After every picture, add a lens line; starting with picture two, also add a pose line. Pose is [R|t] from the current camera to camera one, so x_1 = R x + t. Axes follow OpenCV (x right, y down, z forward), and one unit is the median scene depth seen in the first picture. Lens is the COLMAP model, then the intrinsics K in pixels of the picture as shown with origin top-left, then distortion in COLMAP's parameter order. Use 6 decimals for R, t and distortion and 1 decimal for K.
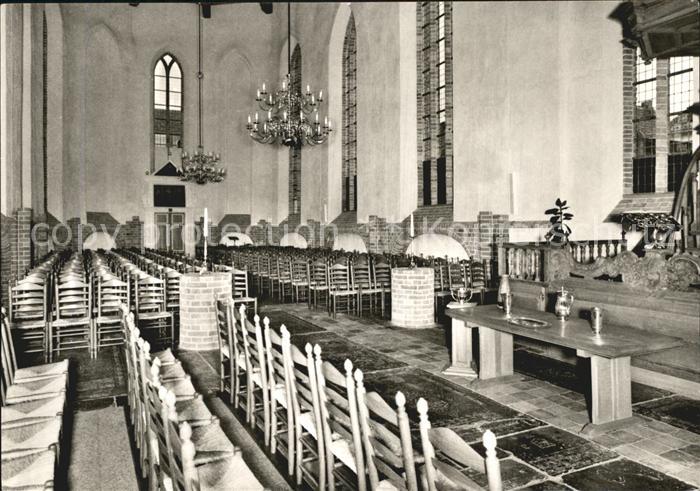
lens RADIAL K [[531.6, 0, 349.6], [0, 531.6, 244.5], [0, 0, 1]] dist [-0.000027, -0.002068]
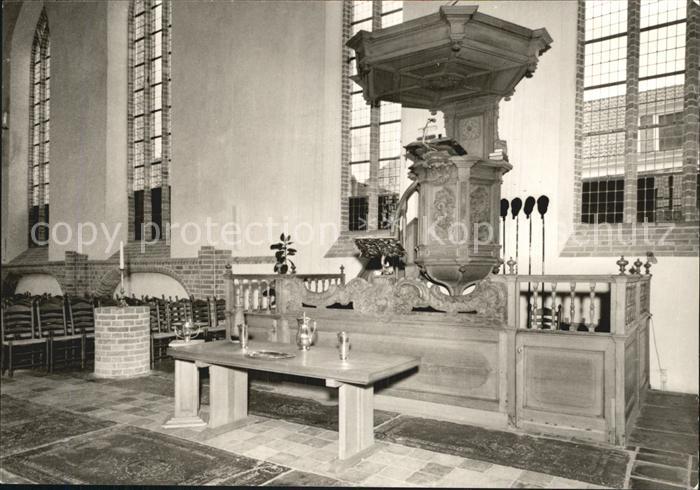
lens RADIAL K [[520.3, 0, 372.8], [0, 520.3, 276.1], [0, 0, 1]] dist [-0.001905, -0.000194]
pose [[0.843441, 0.003988, 0.537207, 0.011489], [0.009479, 0.999706, -0.022305, 0.020825], [-0.537138, 0.023905, 0.843156, 0.103244]]
